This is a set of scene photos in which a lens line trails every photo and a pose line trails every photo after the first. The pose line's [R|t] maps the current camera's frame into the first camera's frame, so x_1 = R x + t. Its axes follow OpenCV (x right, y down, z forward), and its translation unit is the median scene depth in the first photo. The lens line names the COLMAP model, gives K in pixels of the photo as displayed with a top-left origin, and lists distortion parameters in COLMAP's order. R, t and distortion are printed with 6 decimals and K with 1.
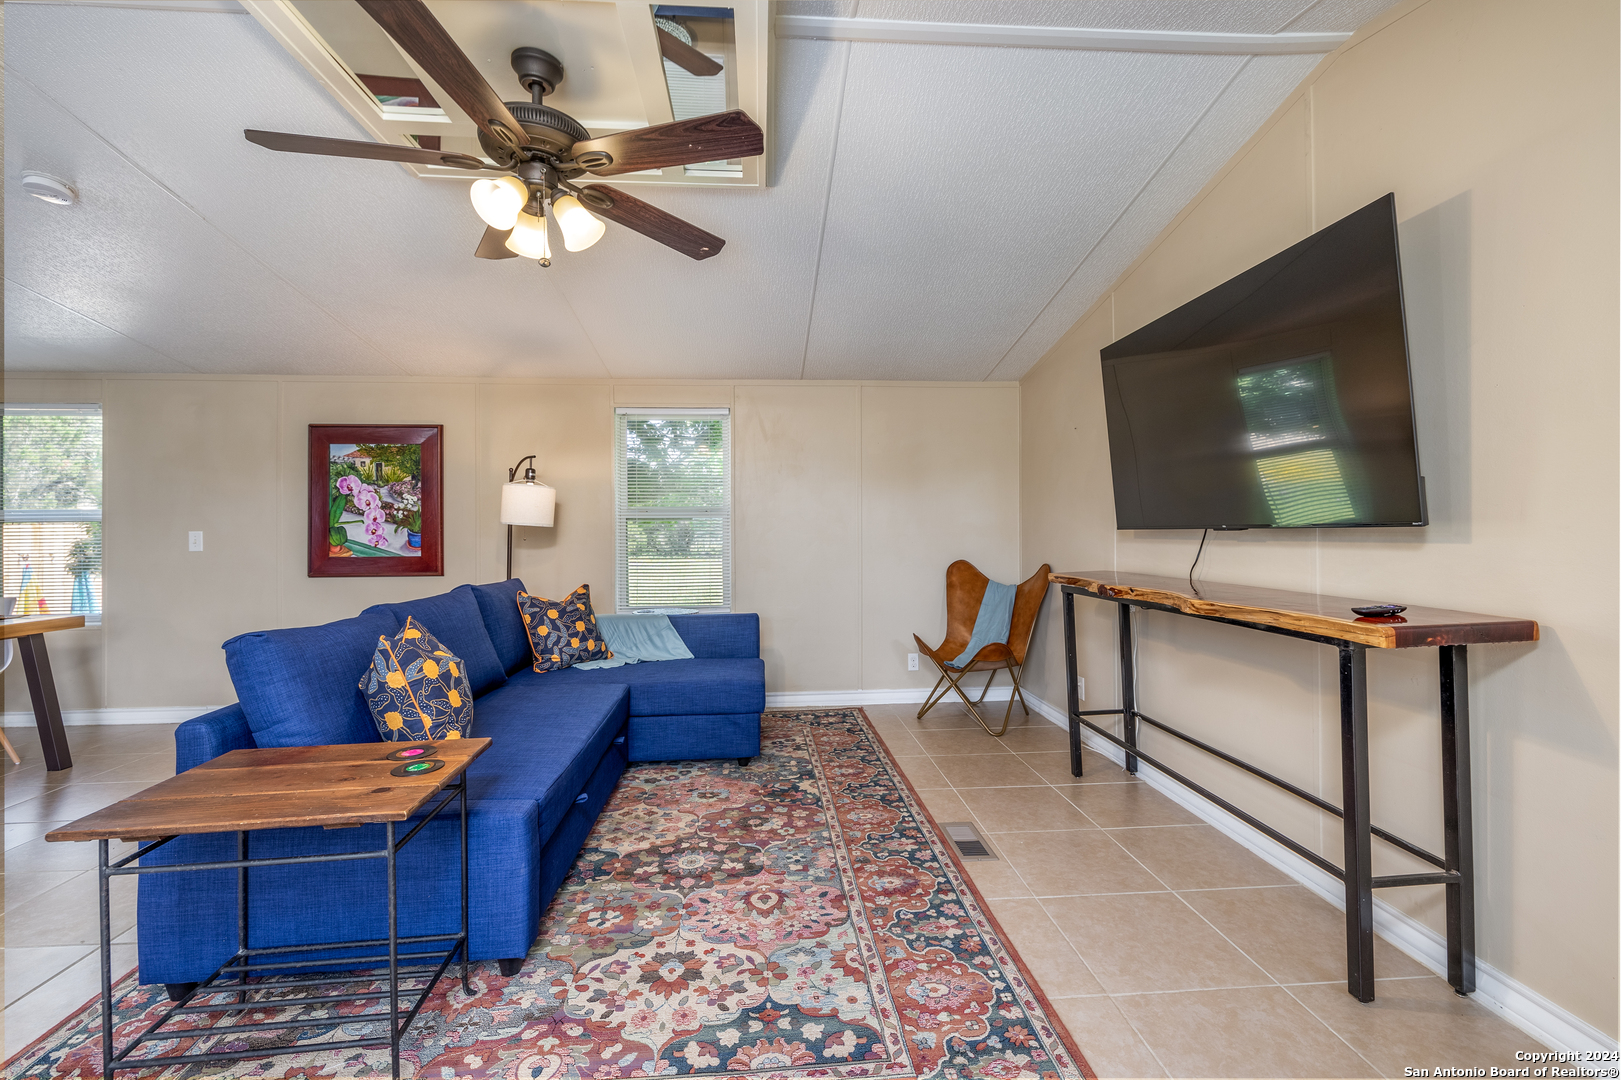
lens RADIAL K [[683.4, 0, 813.7], [0, 683.4, 527.6], [0, 0, 1]] dist [0.000269, -0.000085]
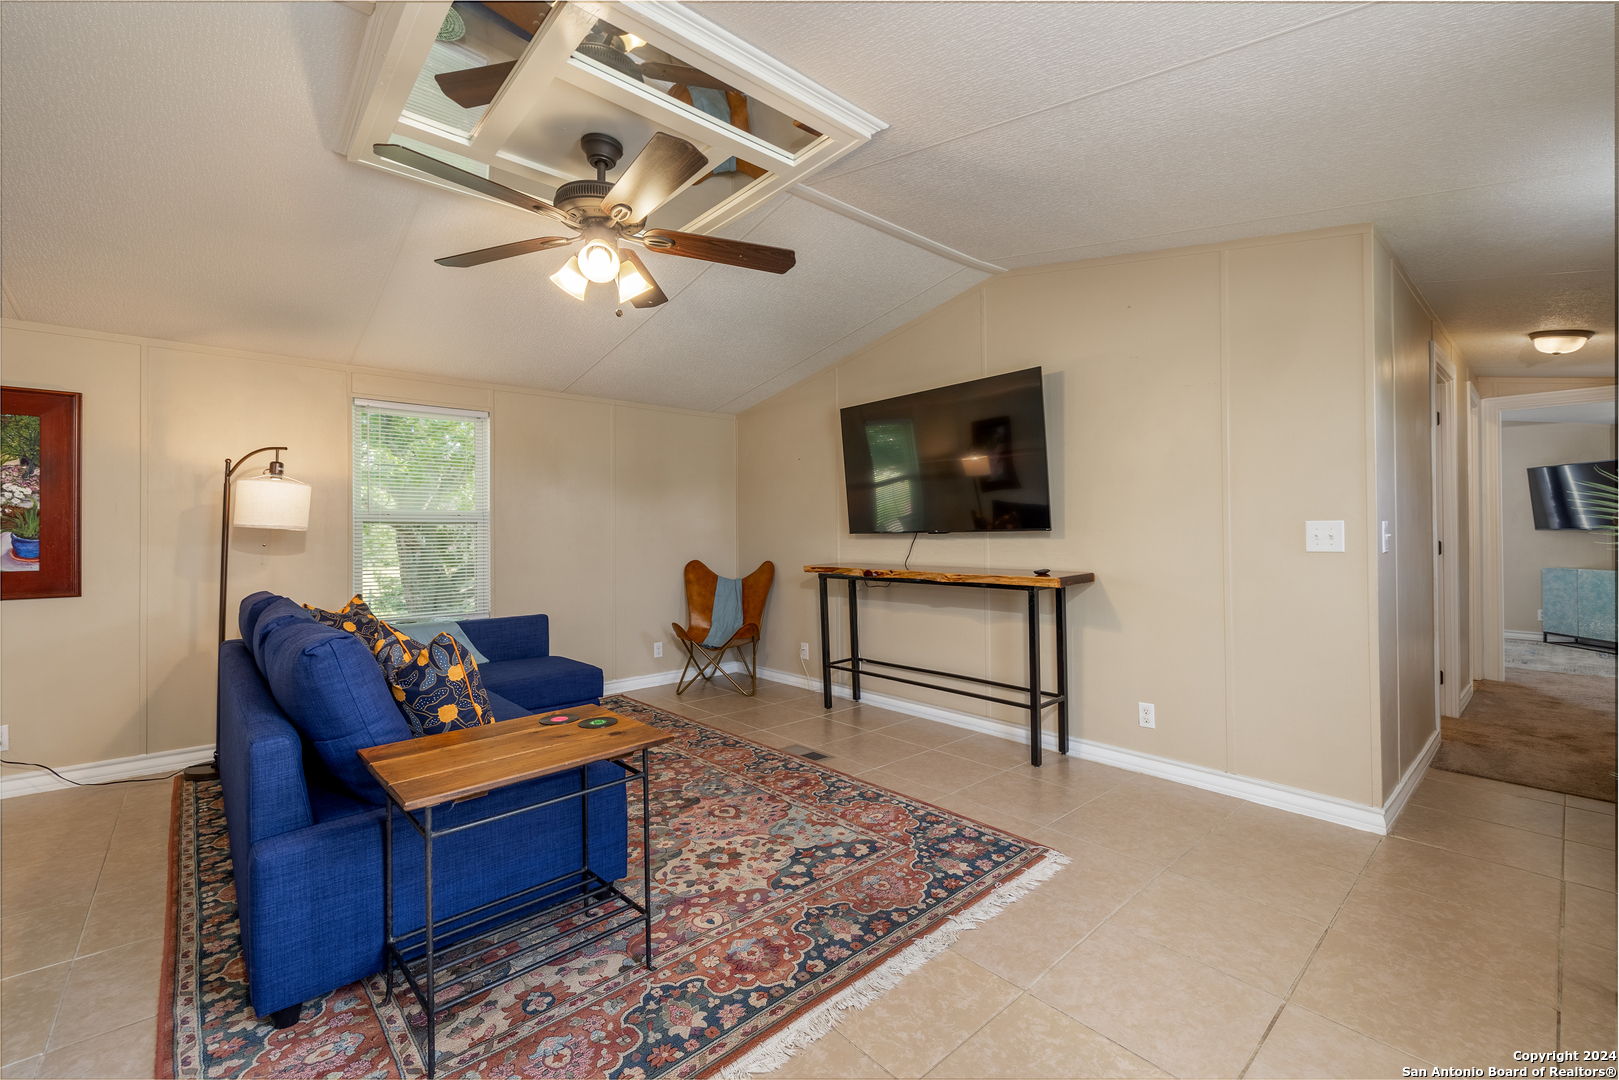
lens RADIAL K [[682.6, 0, 819.8], [0, 682.6, 527.9], [0, 0, 1]] dist [-0.001227, -0.000240]
pose [[0.791121, 0.006562, 0.611624, -0.758534], [0.000407, 0.999937, -0.011255, 0.010601], [-0.611659, 0.009153, 0.791069, -0.165043]]
